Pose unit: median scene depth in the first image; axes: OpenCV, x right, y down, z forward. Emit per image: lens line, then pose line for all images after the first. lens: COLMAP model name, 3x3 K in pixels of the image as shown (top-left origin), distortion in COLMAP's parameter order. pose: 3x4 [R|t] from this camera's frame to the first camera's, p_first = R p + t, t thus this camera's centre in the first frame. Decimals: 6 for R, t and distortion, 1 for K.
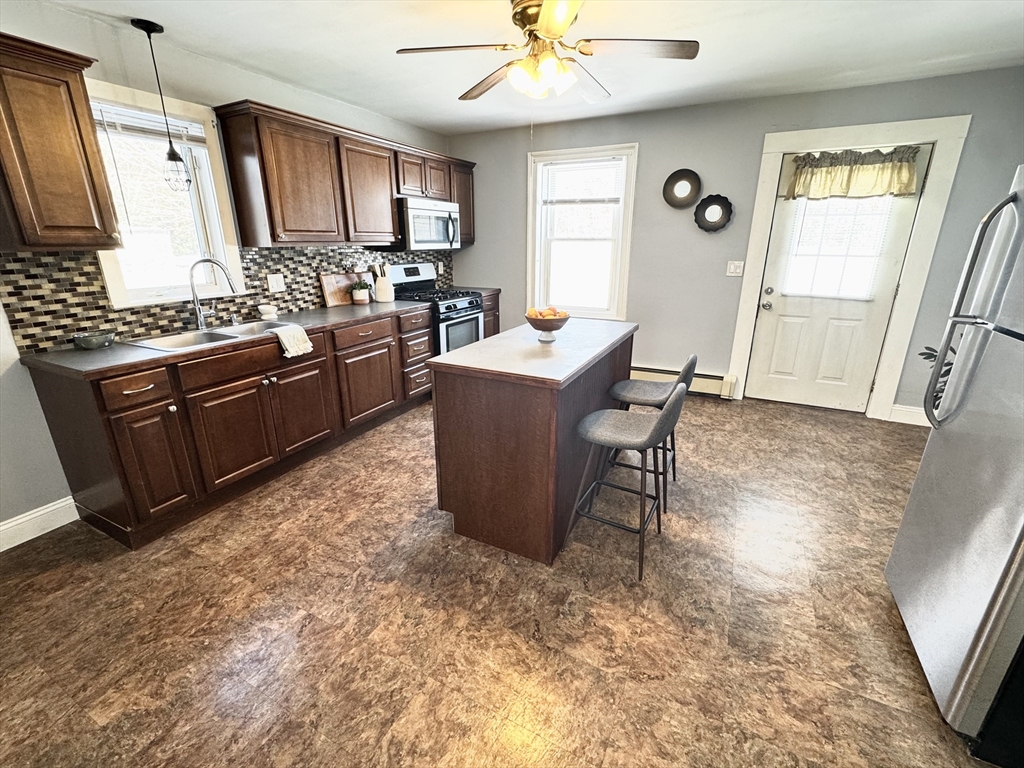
lens RADIAL K [[447.5, 0, 508.1], [0, 447.5, 385.6], [0, 0, 1]] dist [-0.001141, -0.000670]
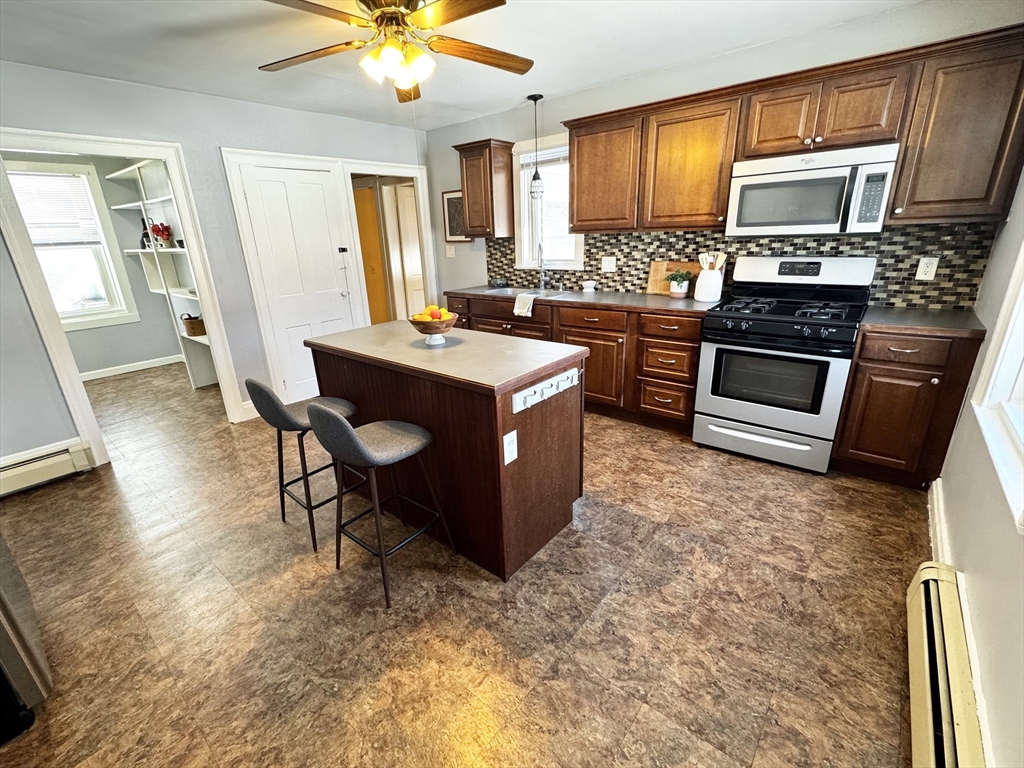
lens RADIAL K [[447.5, 0, 510.8], [0, 447.5, 385.7], [0, 0, 1]] dist [-0.001141, -0.000670]
pose [[-0.216346, 0.327510, -0.919745, 0.735251], [-0.263813, 0.887402, 0.378049, -0.328702], [0.939998, 0.324430, -0.105585, 1.005015]]
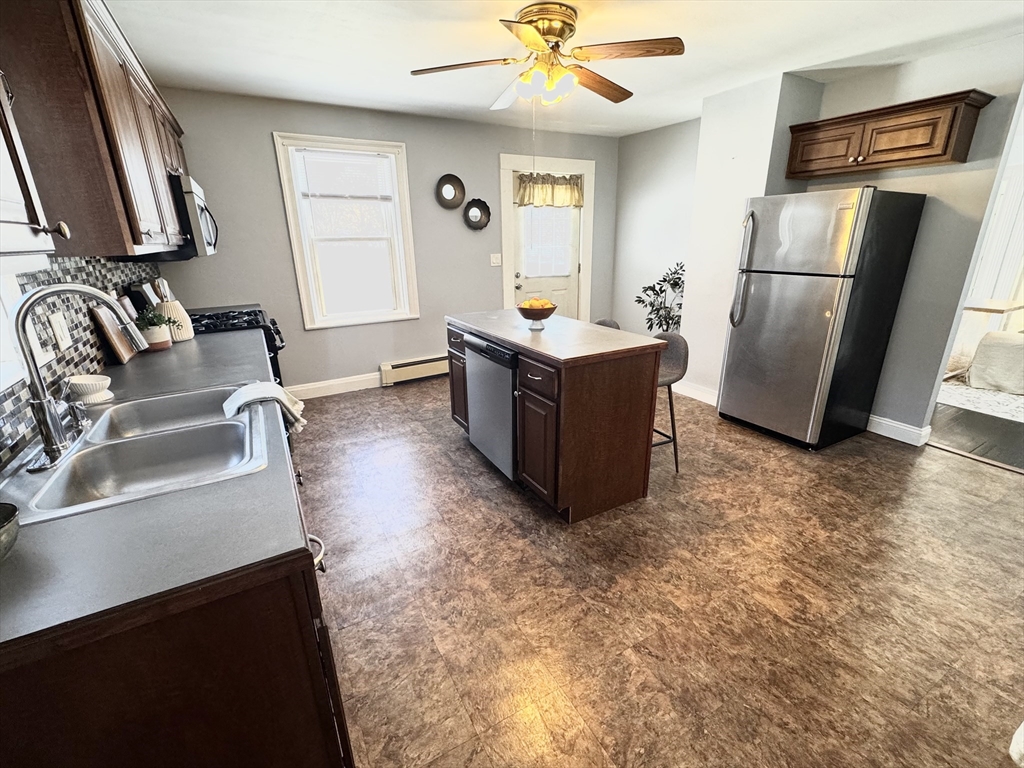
lens RADIAL K [[447.5, 0, 511.6], [0, 447.5, 385.4], [0, 0, 1]] dist [-0.001141, -0.000670]
pose [[0.551162, -0.270876, 0.789206, -0.661631], [0.272099, 0.952483, 0.136890, -0.106977], [-0.788786, 0.139294, 0.598677, 0.330940]]
